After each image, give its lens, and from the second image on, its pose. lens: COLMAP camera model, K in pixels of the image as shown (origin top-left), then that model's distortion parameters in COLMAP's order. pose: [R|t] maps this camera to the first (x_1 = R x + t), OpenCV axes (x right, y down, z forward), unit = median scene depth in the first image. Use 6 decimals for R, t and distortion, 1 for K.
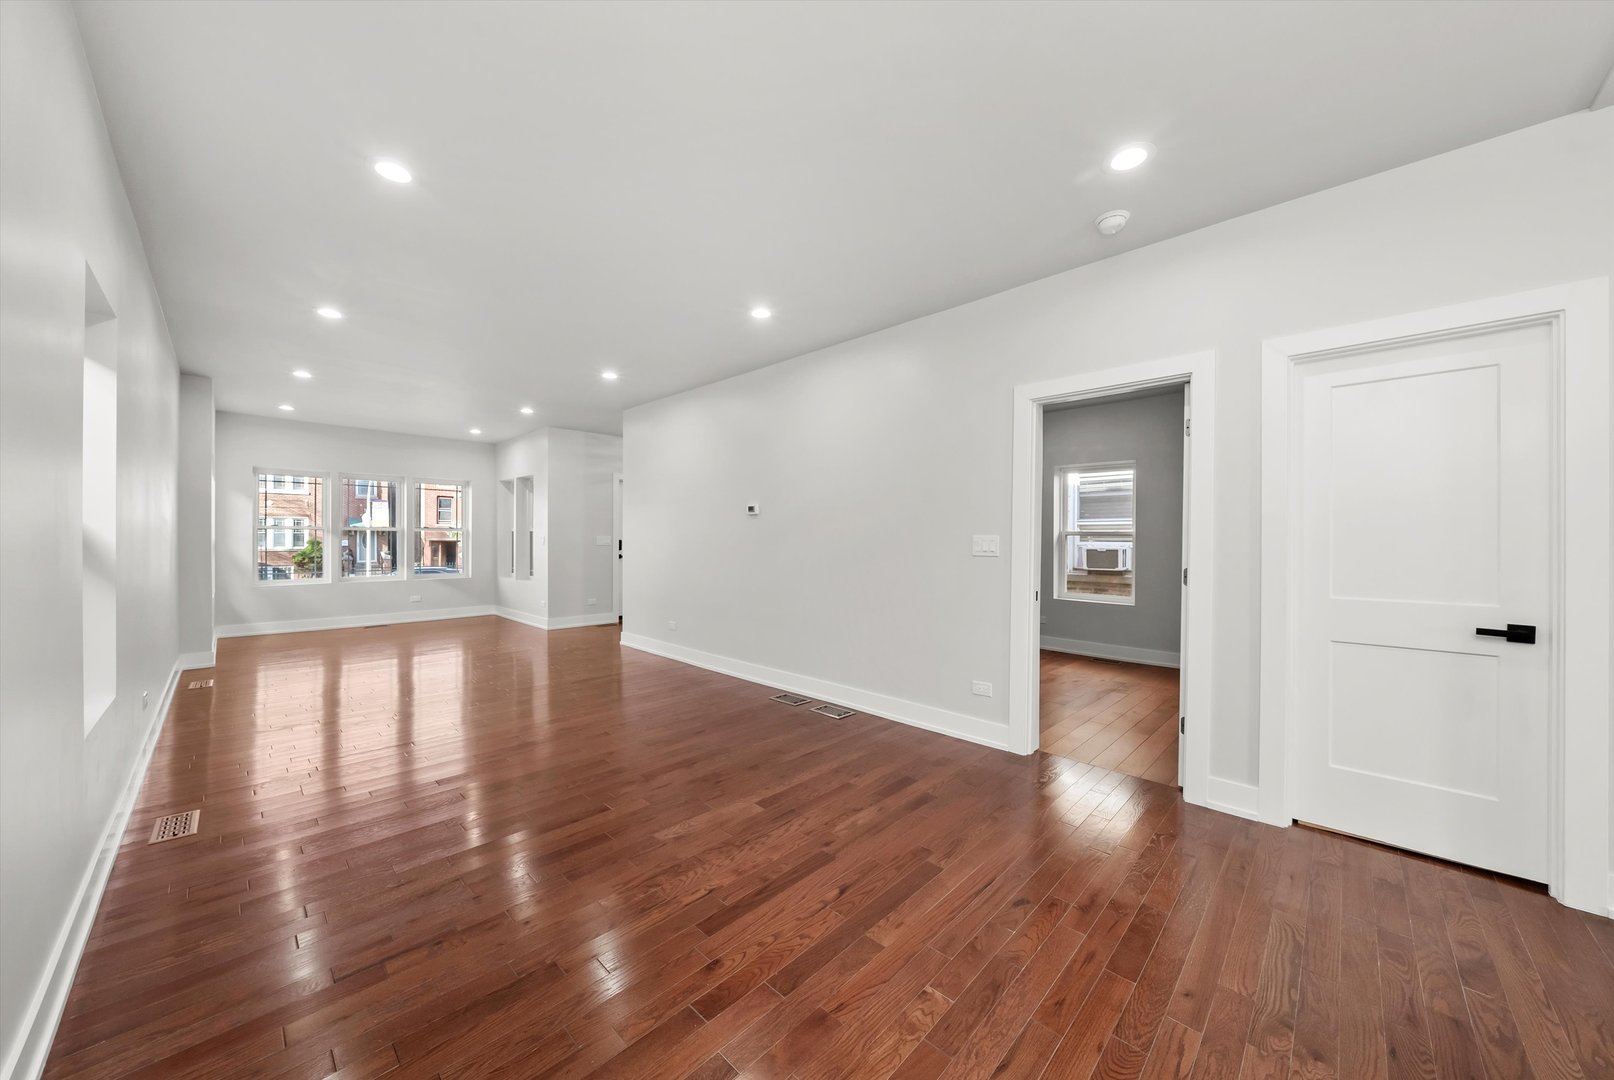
lens RADIAL K [[562.7, 0, 808.4], [0, 562.7, 533.6], [0, 0, 1]] dist [-0.003910, -0.000209]
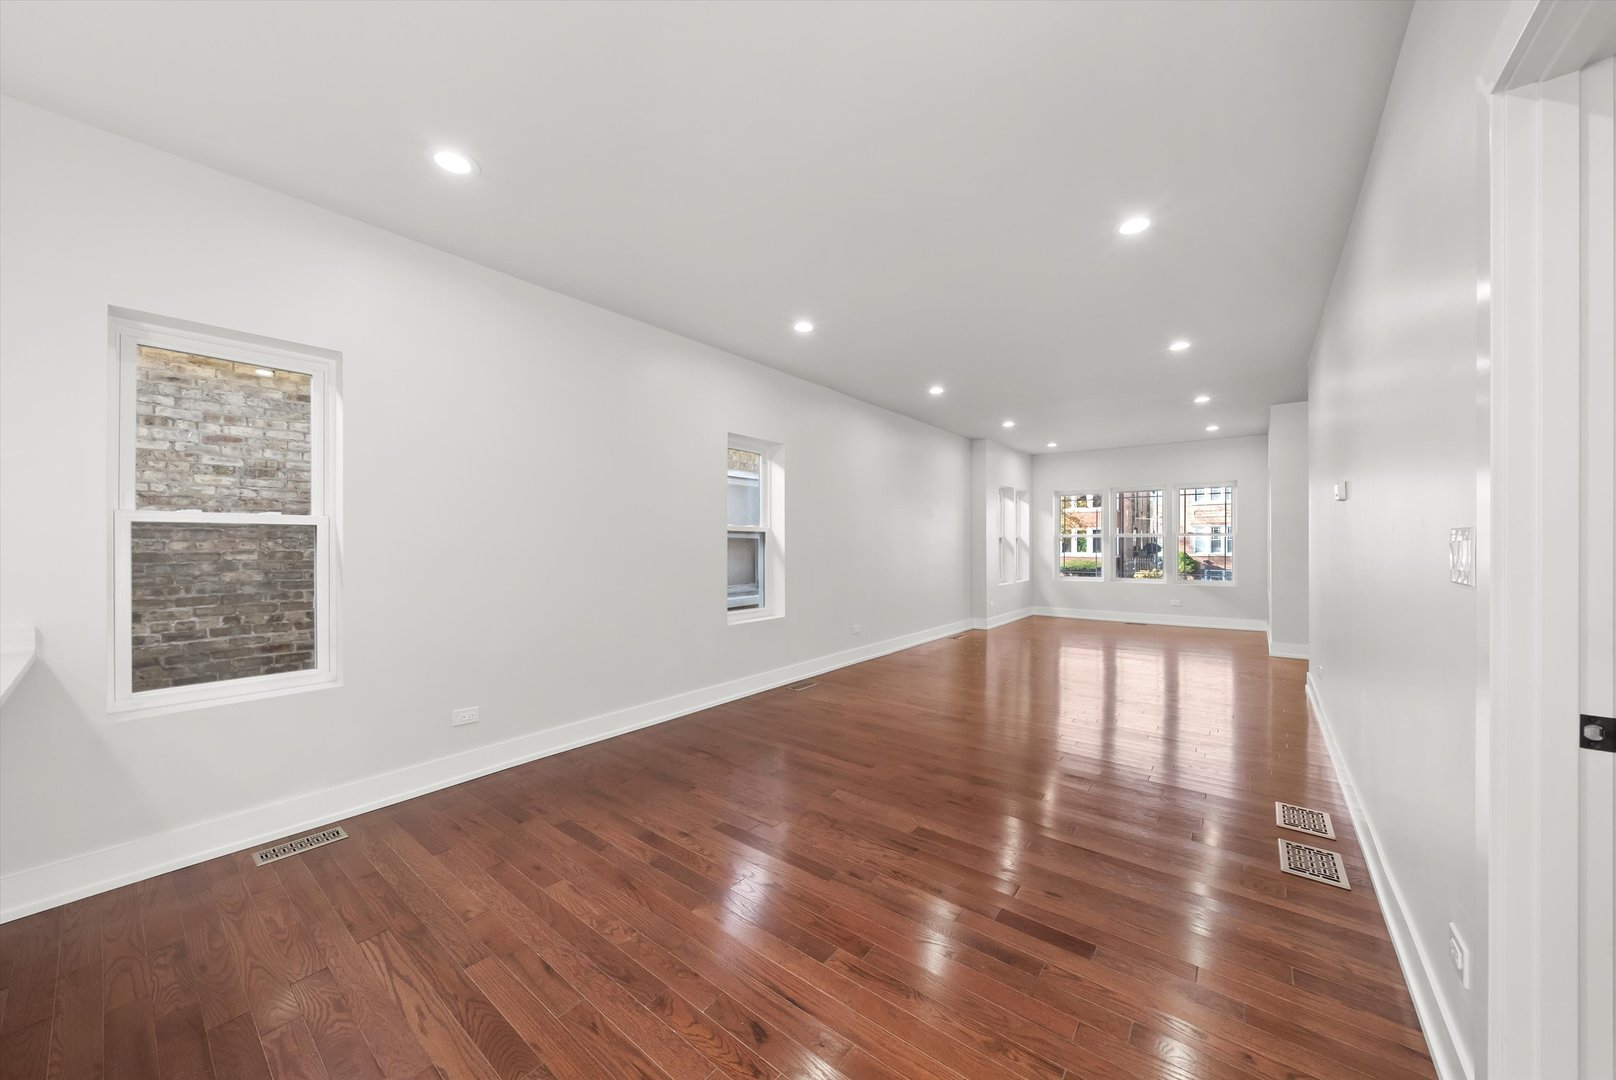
lens RADIAL K [[563.4, 0, 809.4], [0, 563.4, 533.6], [0, 0, 1]] dist [-0.003910, -0.000209]
pose [[0.102702, -0.023579, -0.994433, 0.312189], [0.014250, 0.999651, -0.022231, 0.003140], [0.994610, -0.011888, 0.103003, 0.272283]]
